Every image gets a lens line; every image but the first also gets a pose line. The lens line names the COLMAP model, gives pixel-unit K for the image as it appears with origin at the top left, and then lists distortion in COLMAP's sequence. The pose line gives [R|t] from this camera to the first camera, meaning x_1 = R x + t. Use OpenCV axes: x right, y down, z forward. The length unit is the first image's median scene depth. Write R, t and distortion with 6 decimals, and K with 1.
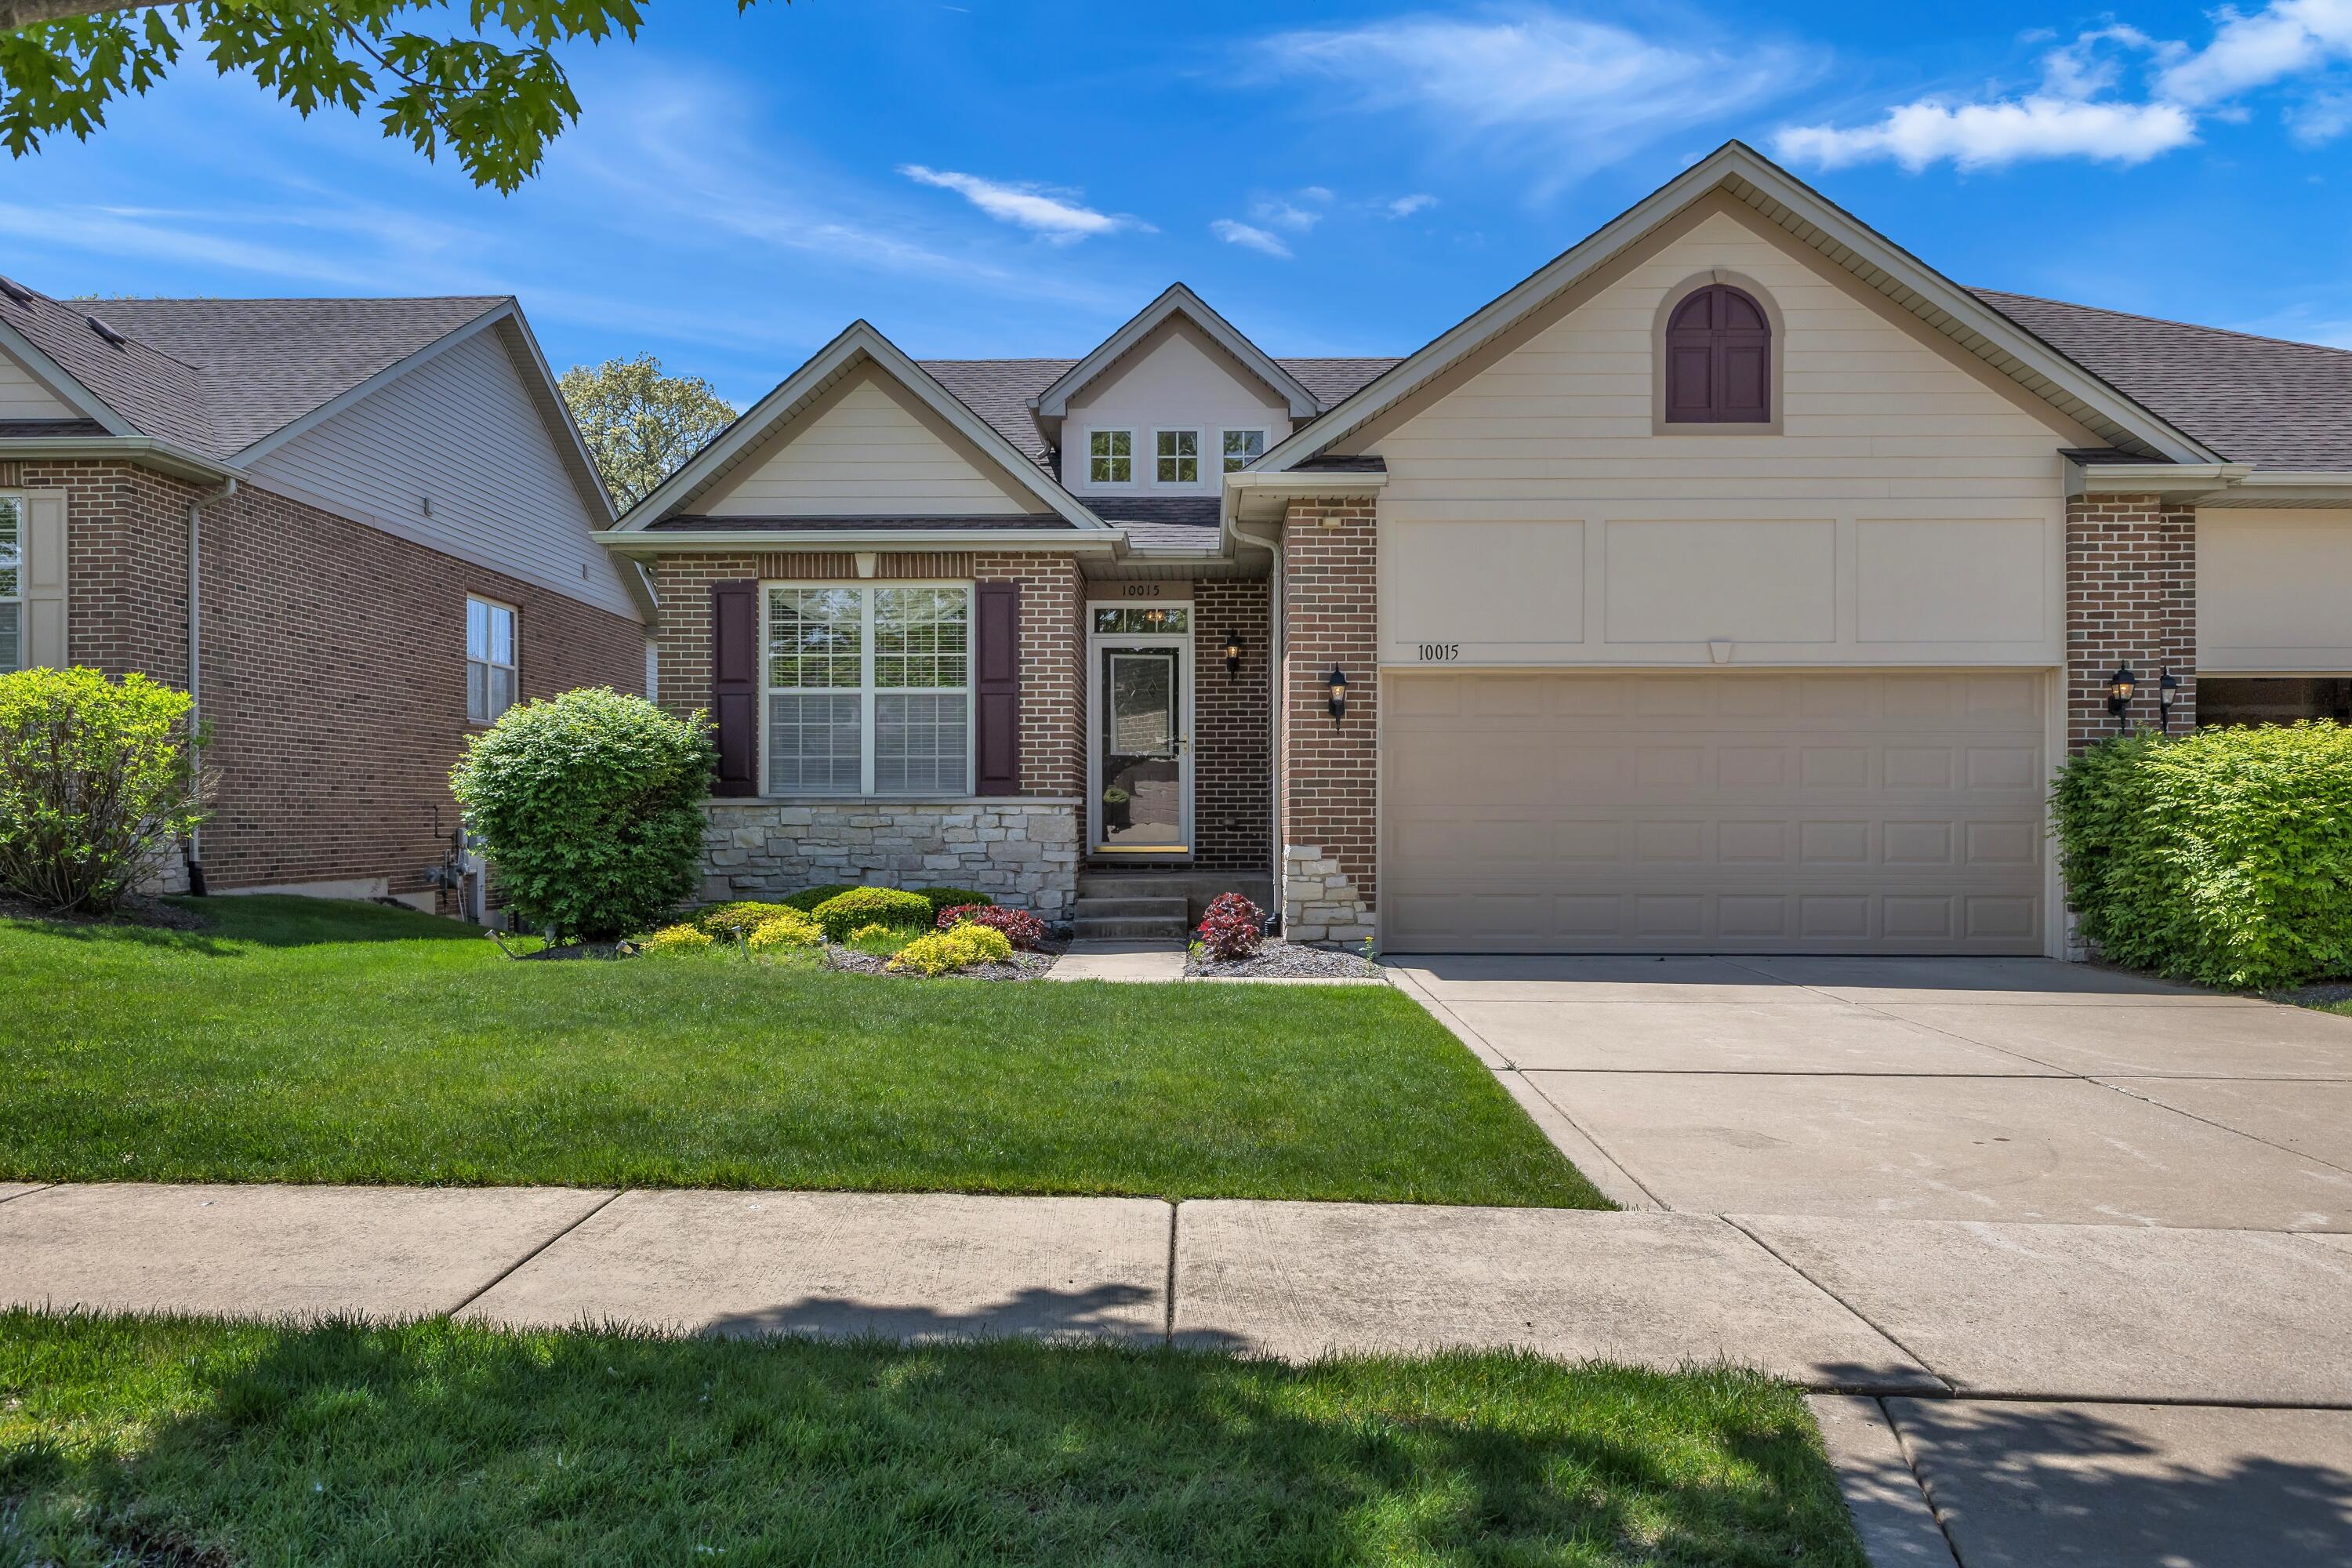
lens RADIAL K [[1093.0, 0, 1175.4], [0, 1093.0, 770.9], [0, 0, 1]] dist [-0.000738, -0.001009]
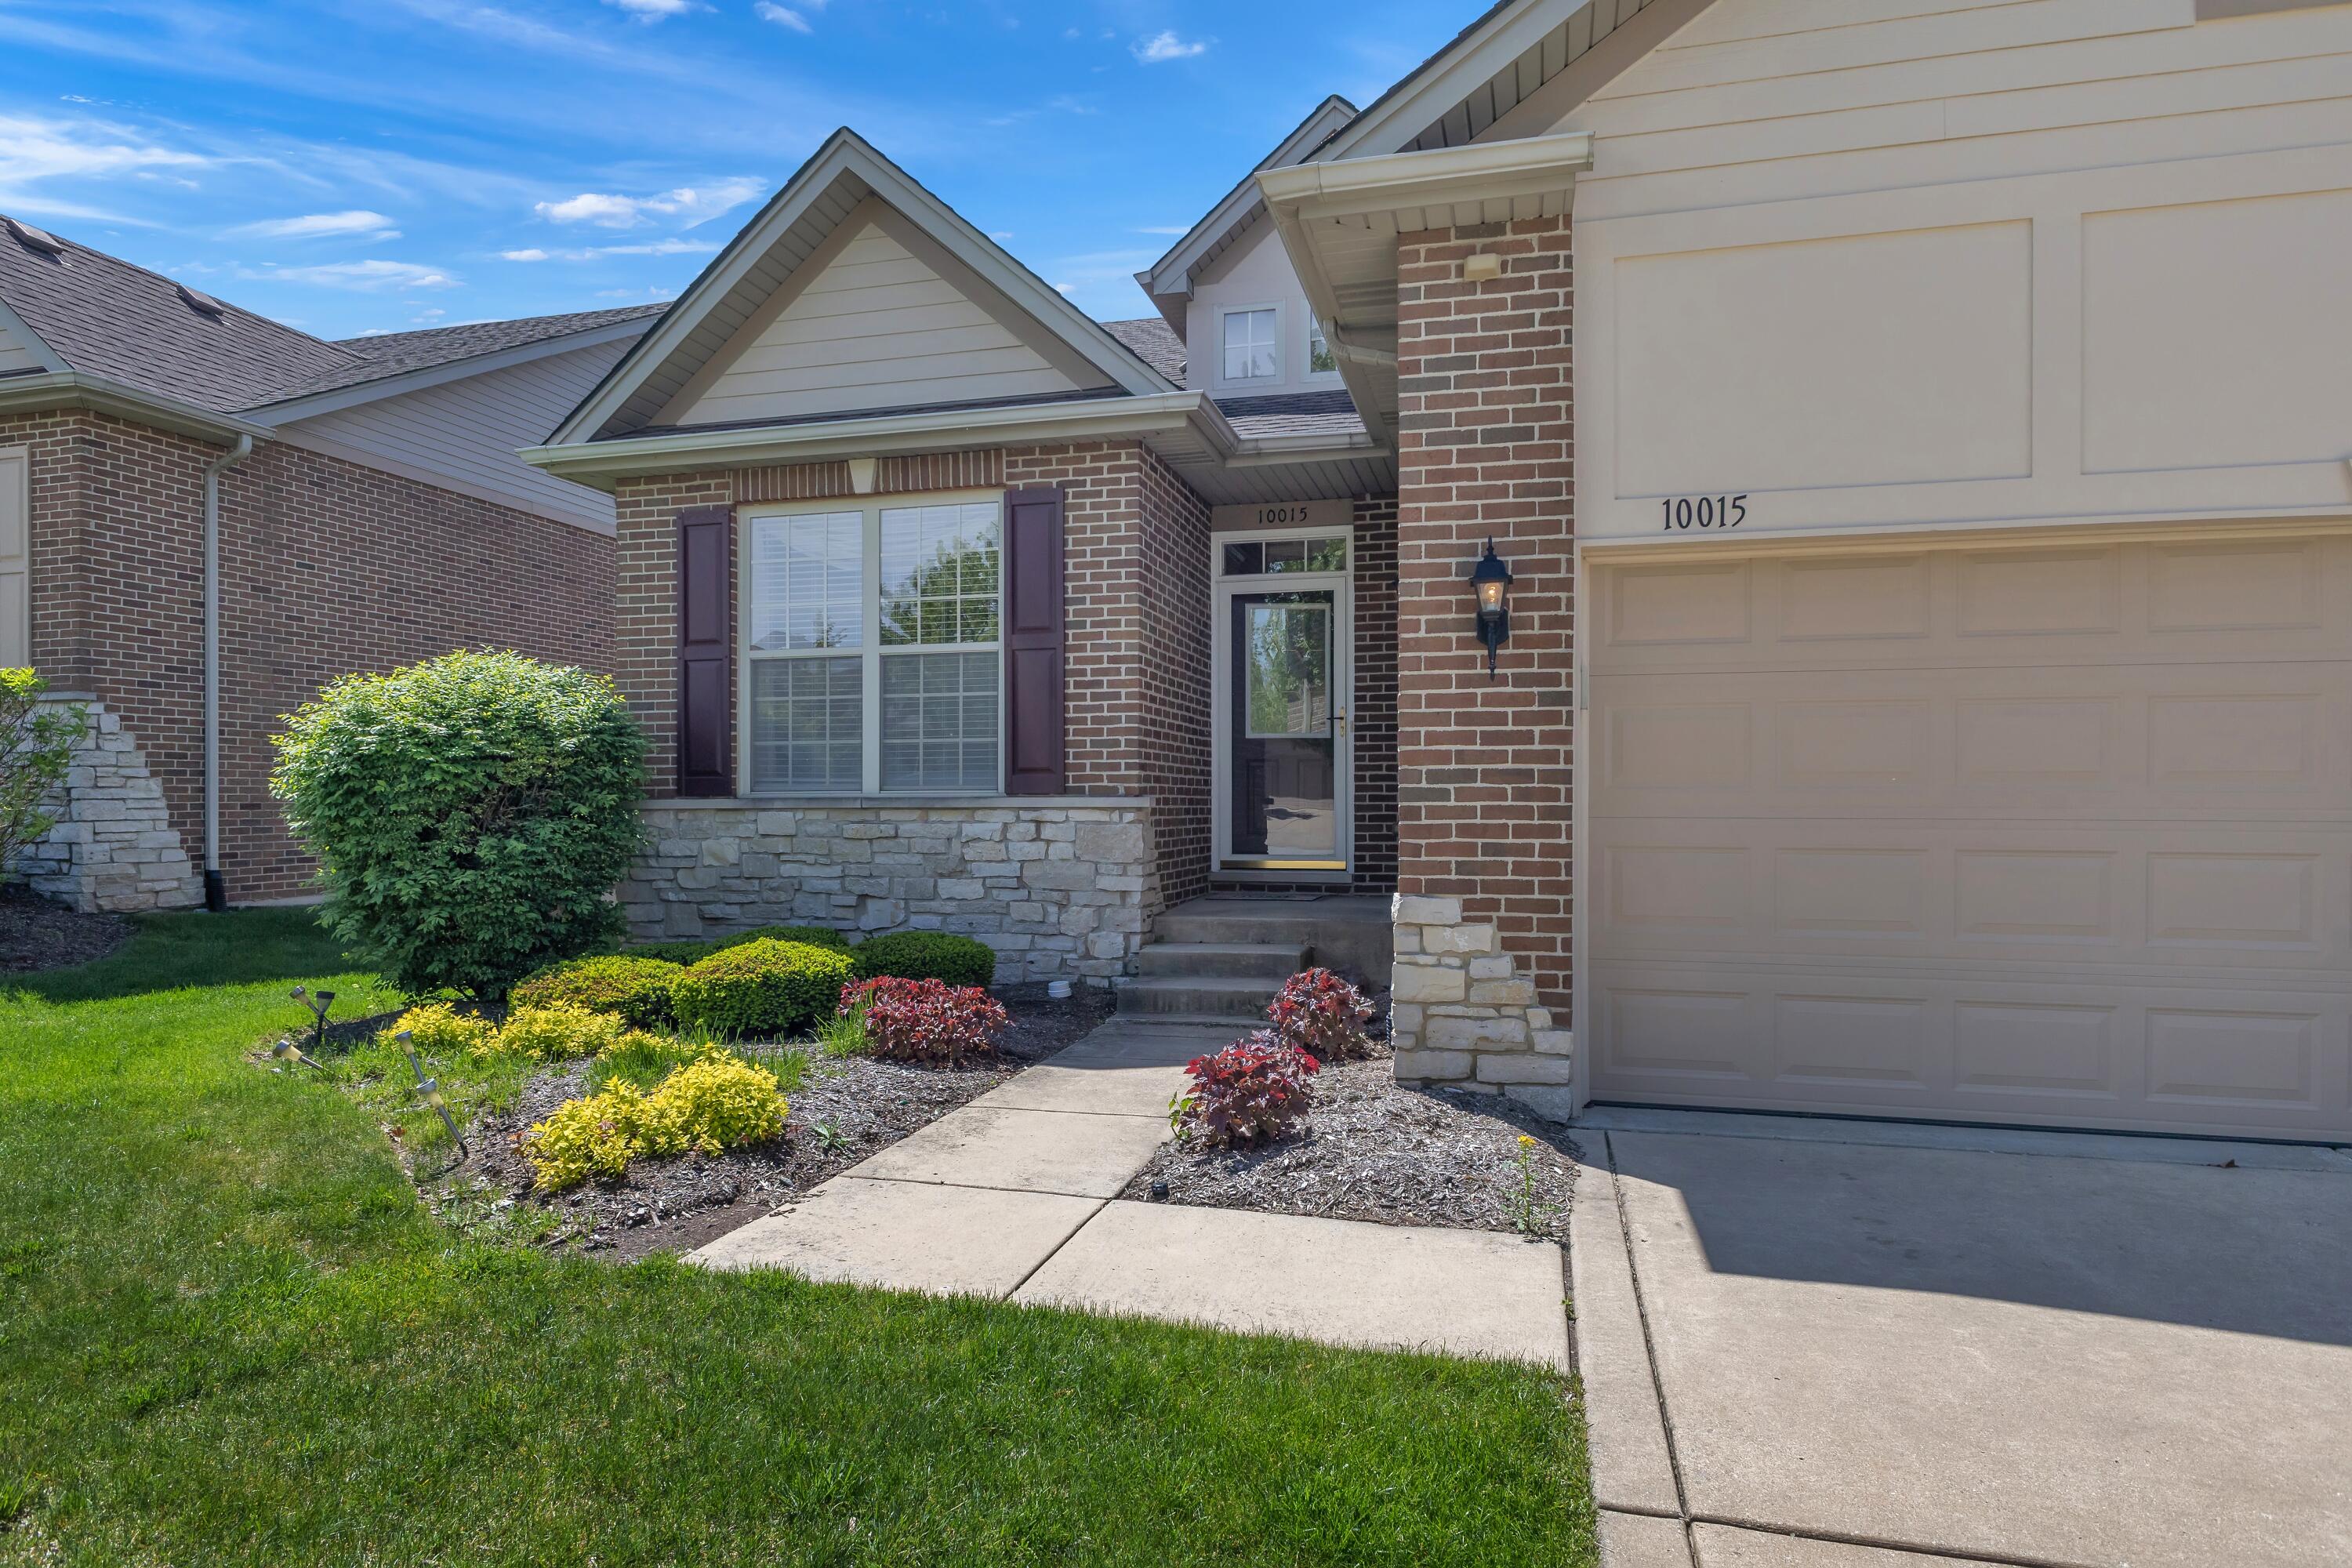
lens RADIAL K [[1175.8, 0, 1178.1], [0, 1175.8, 781.9], [0, 0, 1]] dist [-0.001678, -0.001062]
pose [[0.981524, -0.004734, -0.191281, 0.084469], [0.008118, 0.999824, 0.016910, 0.002887], [0.191167, -0.018150, 0.981390, 0.335519]]
